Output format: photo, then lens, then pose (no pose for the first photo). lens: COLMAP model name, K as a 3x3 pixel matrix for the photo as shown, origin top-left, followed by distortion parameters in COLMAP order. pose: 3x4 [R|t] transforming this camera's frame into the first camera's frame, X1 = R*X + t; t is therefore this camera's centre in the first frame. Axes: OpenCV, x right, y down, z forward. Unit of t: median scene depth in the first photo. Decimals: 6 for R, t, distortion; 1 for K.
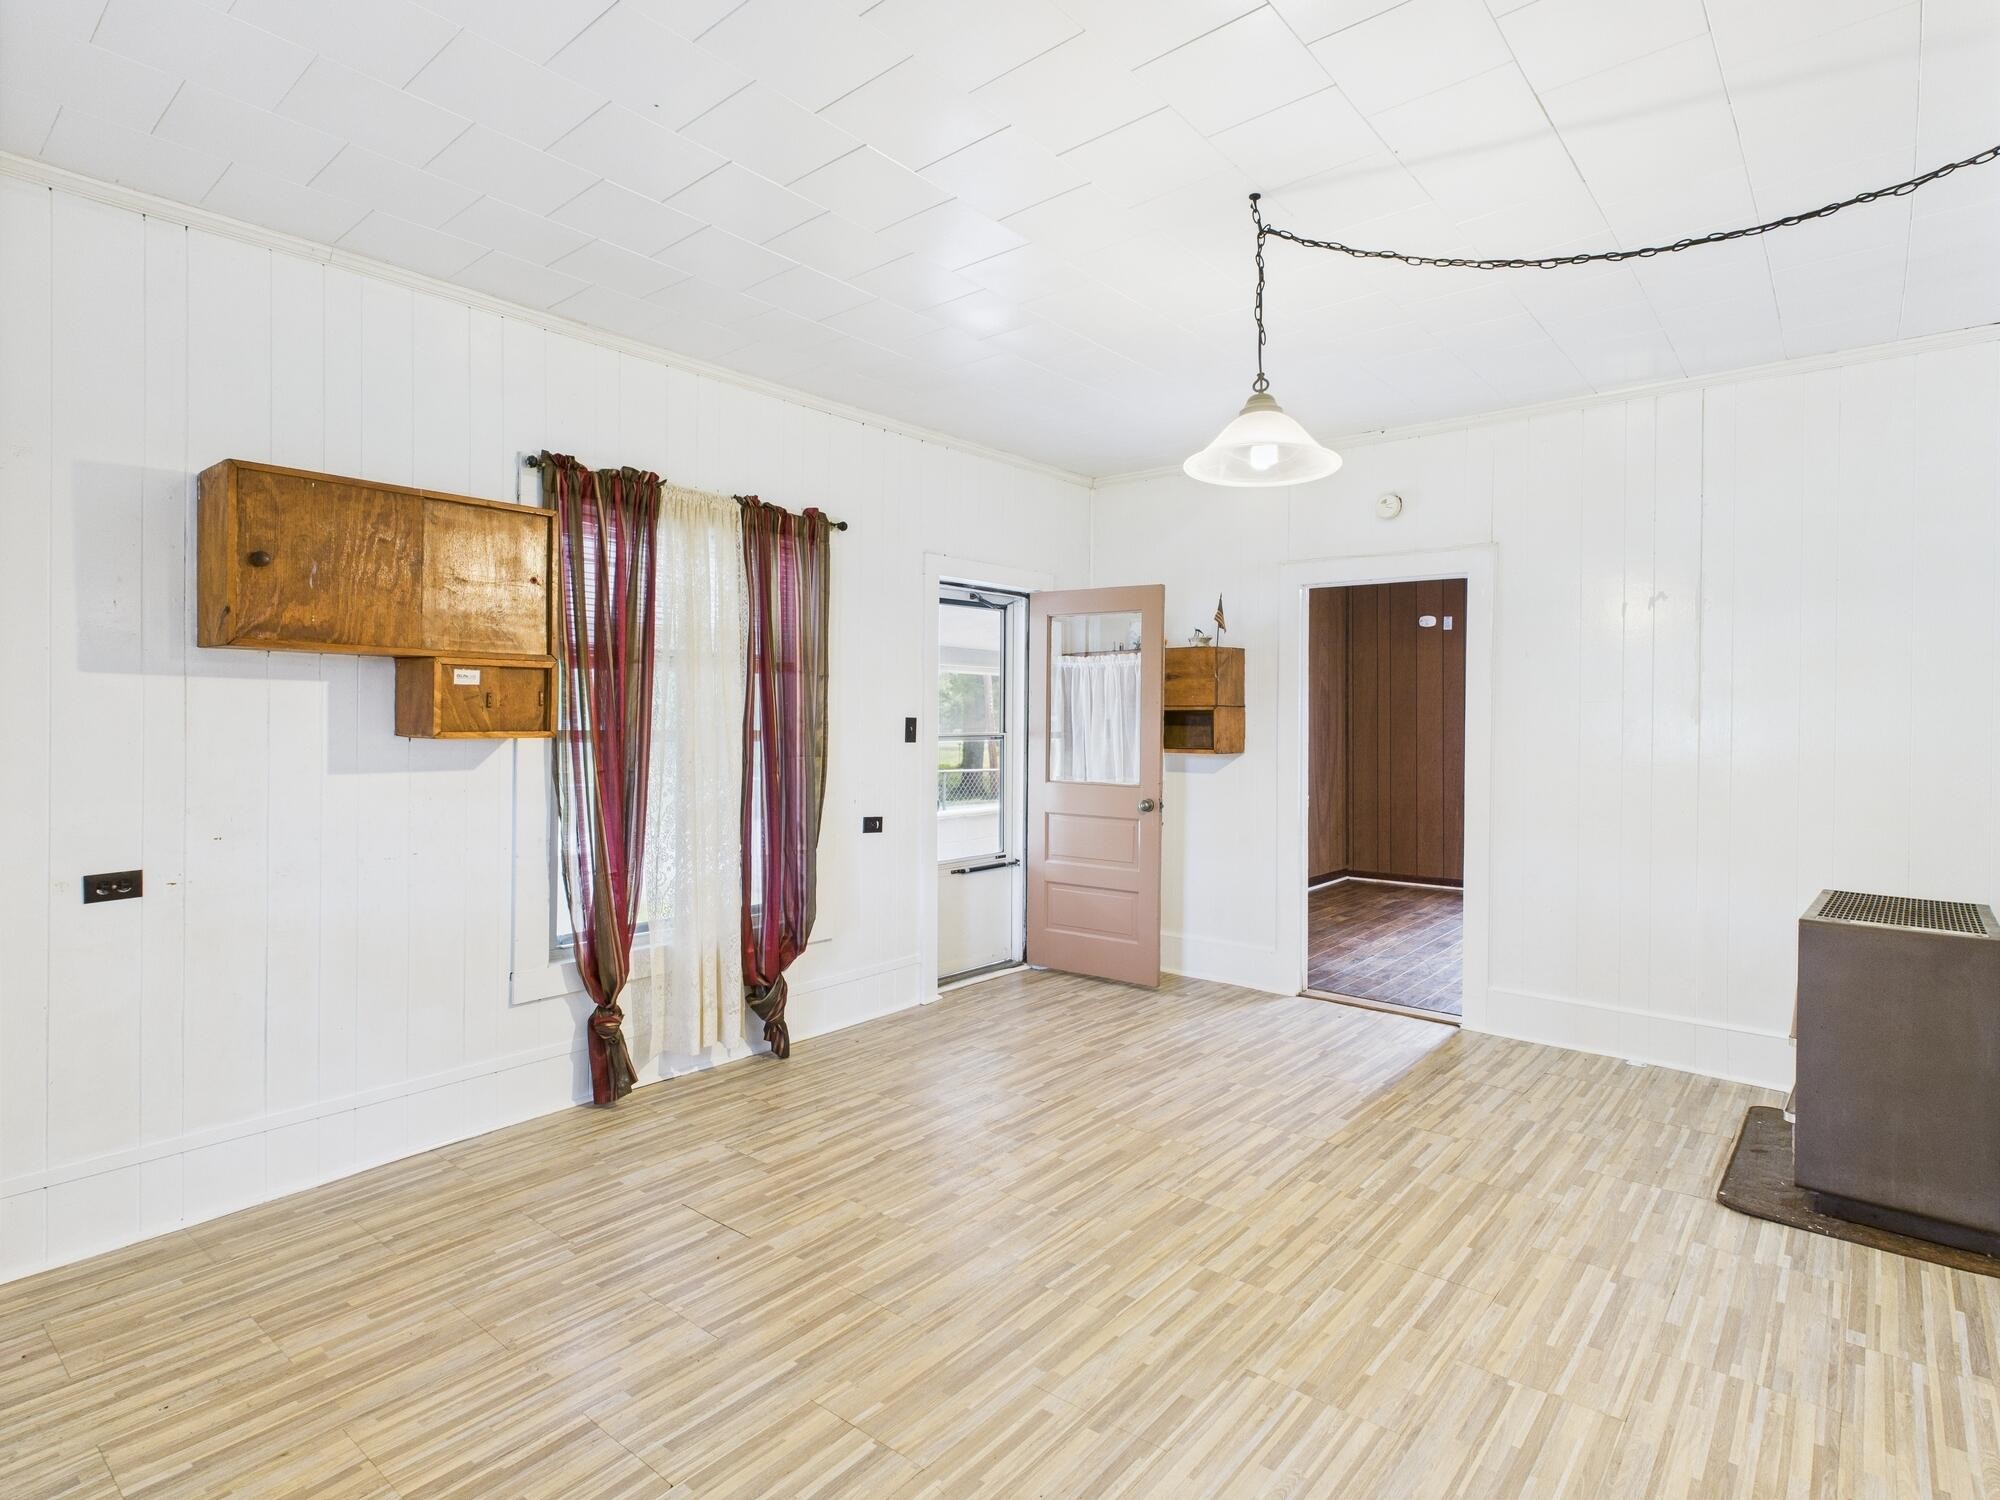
lens RADIAL K [[1050.3, 0, 1003.2], [0, 1050.3, 732.6], [0, 0, 1]] dist [-0.000570, -0.000655]
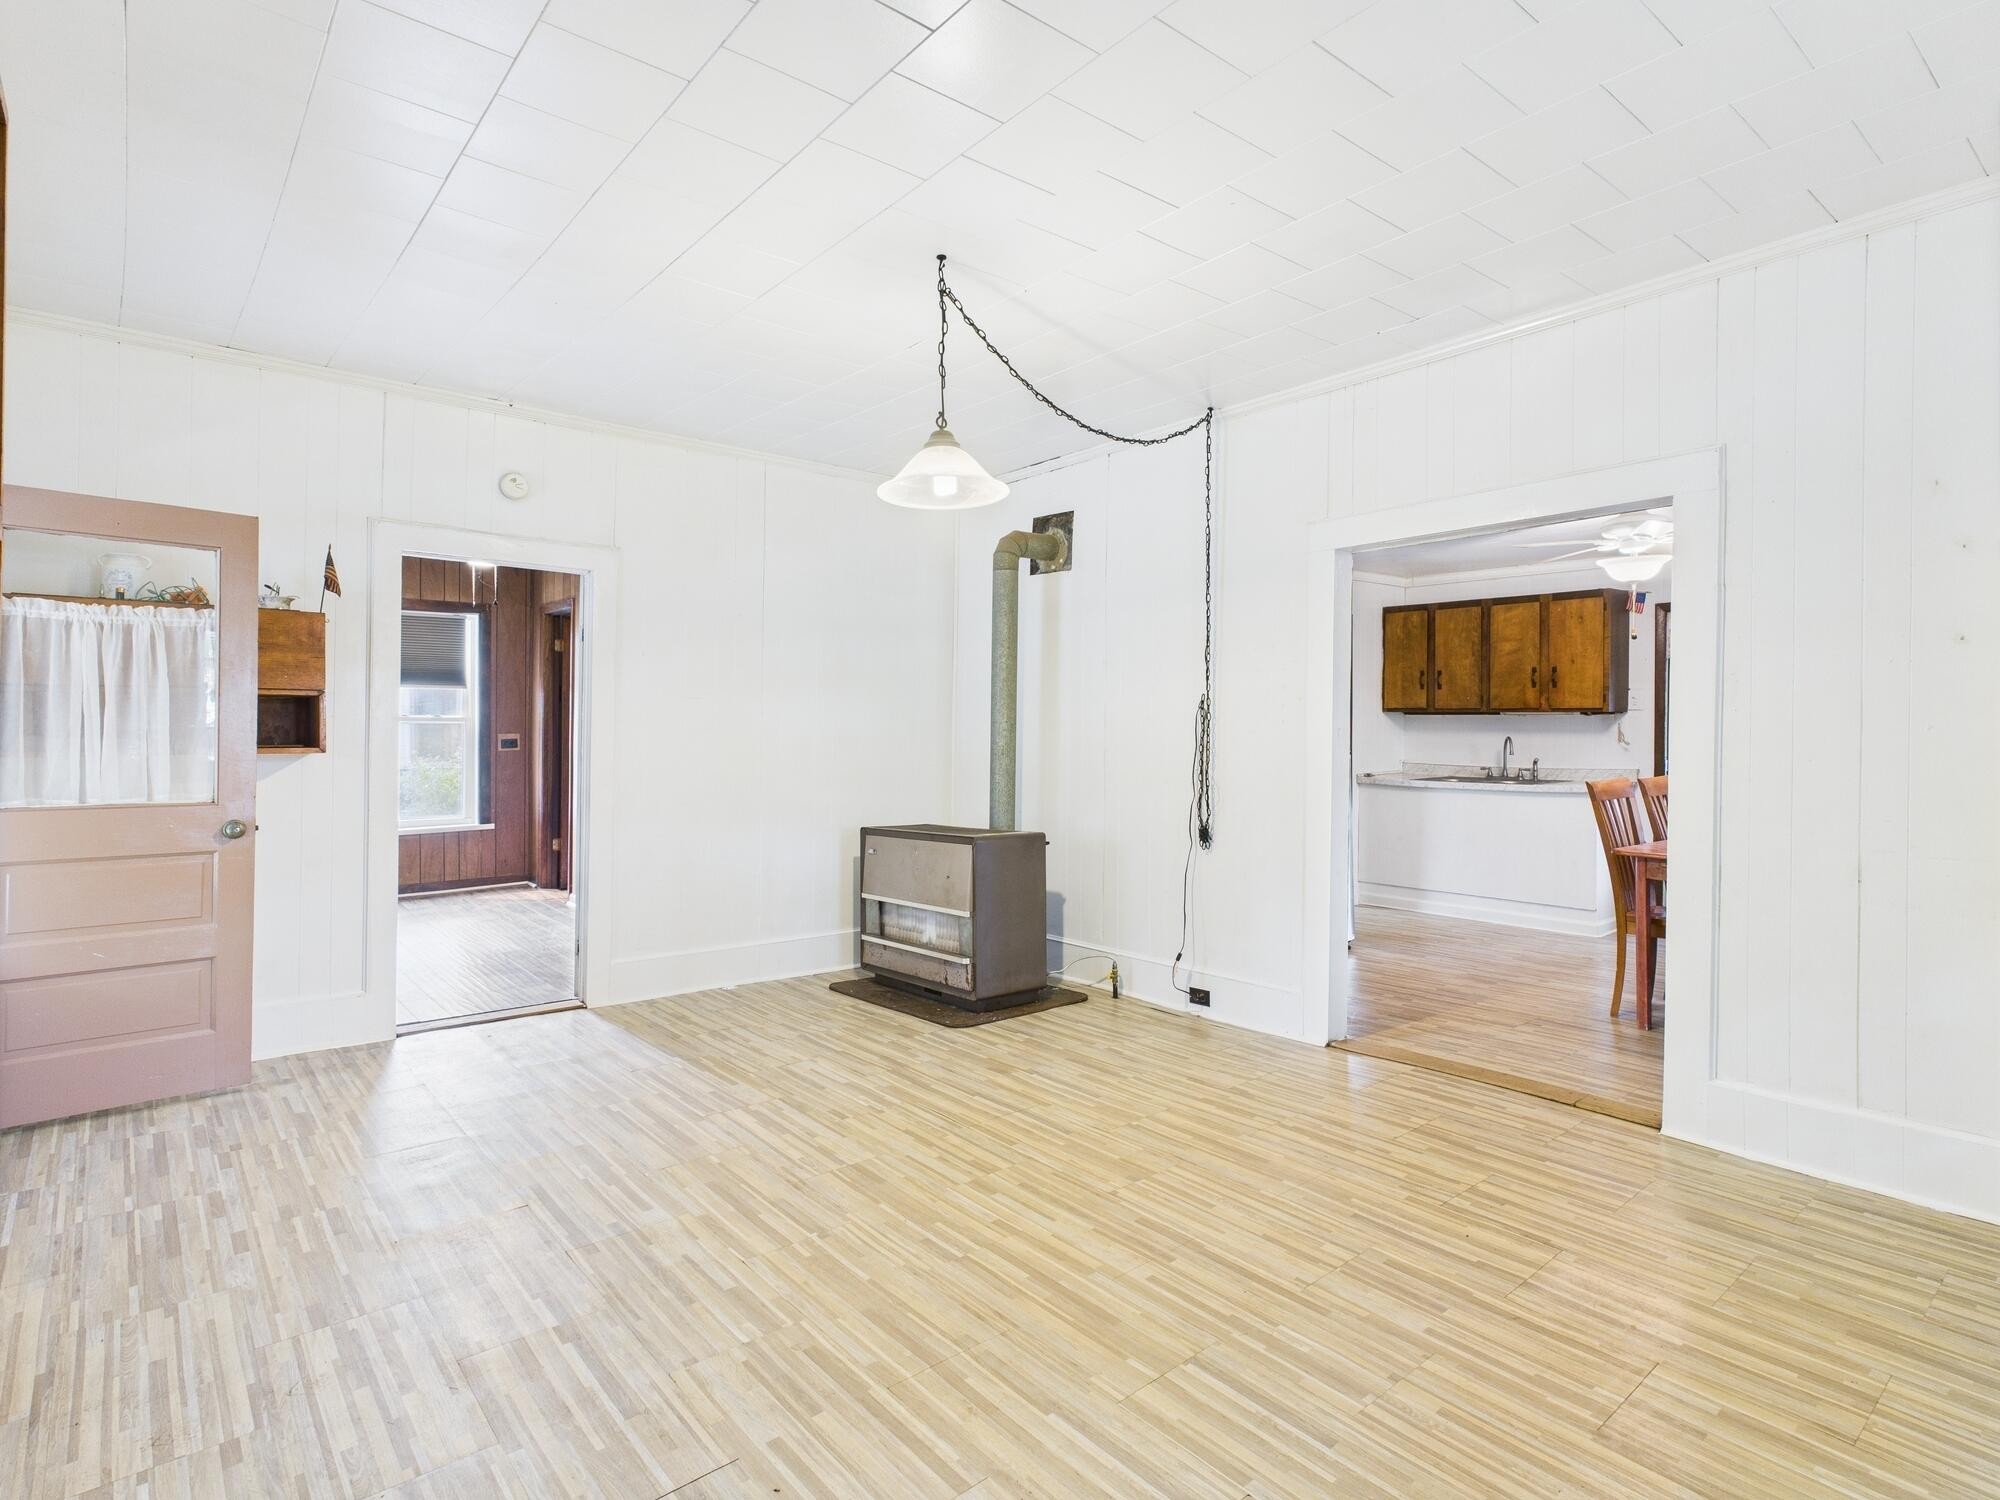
lens RADIAL K [[1050.3, 0, 1003.2], [0, 1050.3, 732.6], [0, 0, 1]] dist [-0.000570, -0.000655]
pose [[0.178432, -0.009090, 0.983910, -0.615558], [0.007813, 0.999939, 0.007821, 0.004866], [-0.983921, 0.006292, 0.178492, 0.496946]]
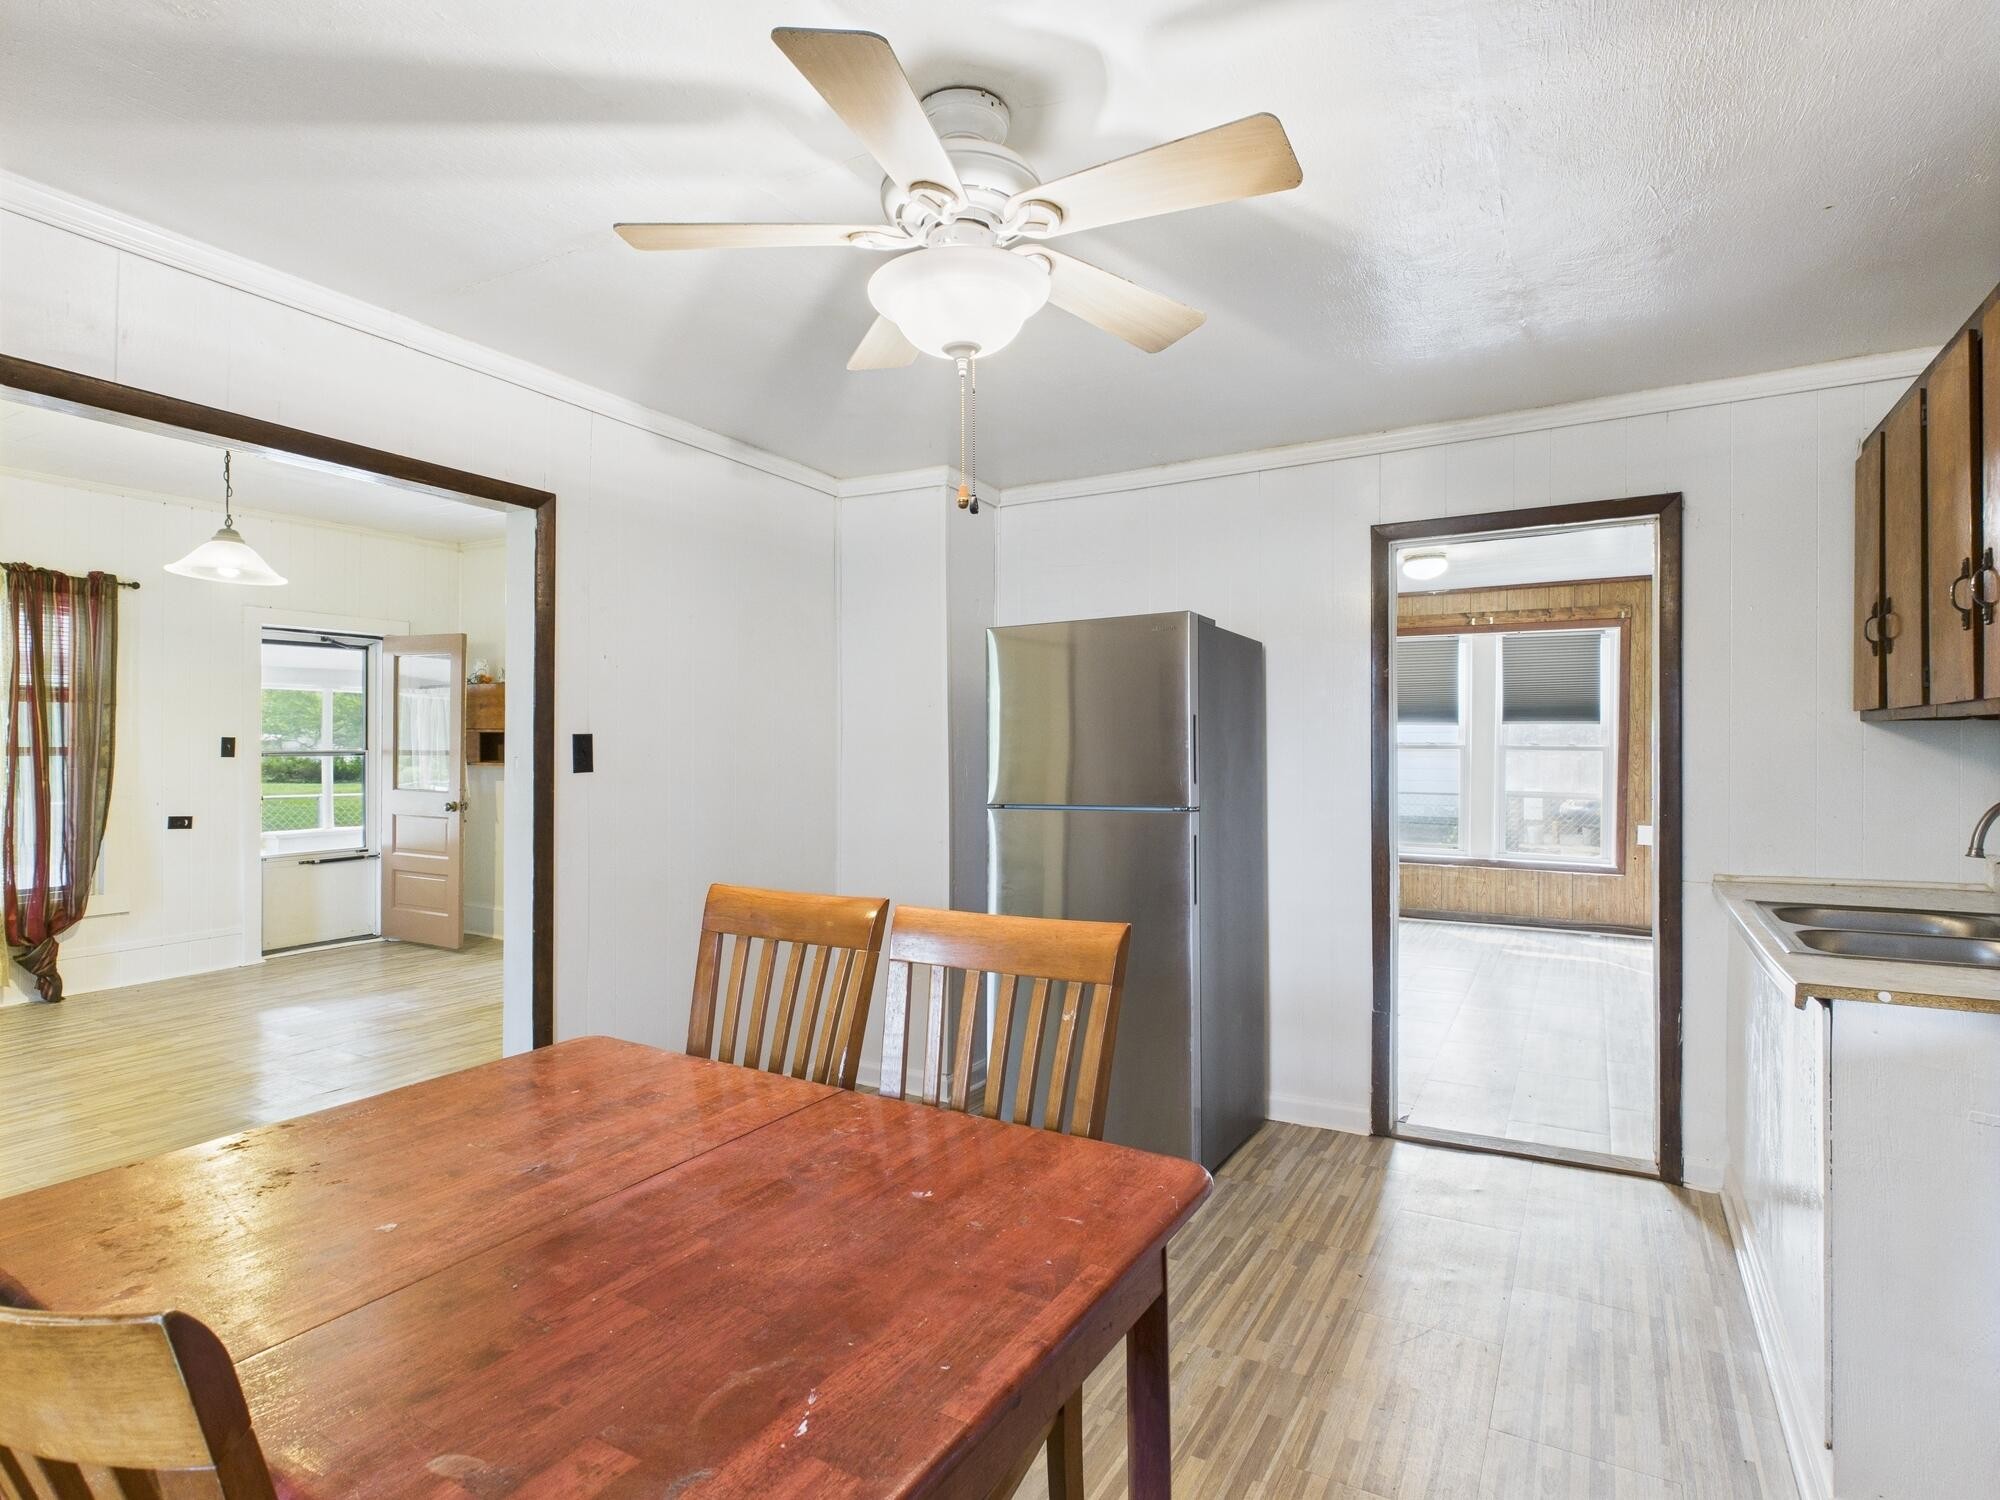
lens RADIAL K [[1056.7, 0, 996.6], [0, 1056.7, 759.4], [0, 0, 1]] dist [0.005417, 0.000464]
pose [[0.985862, -0.002200, 0.167545, 0.763720], [0.001429, 0.999988, 0.004726, 0.009289], [-0.167553, -0.004420, 0.985853, -0.504078]]
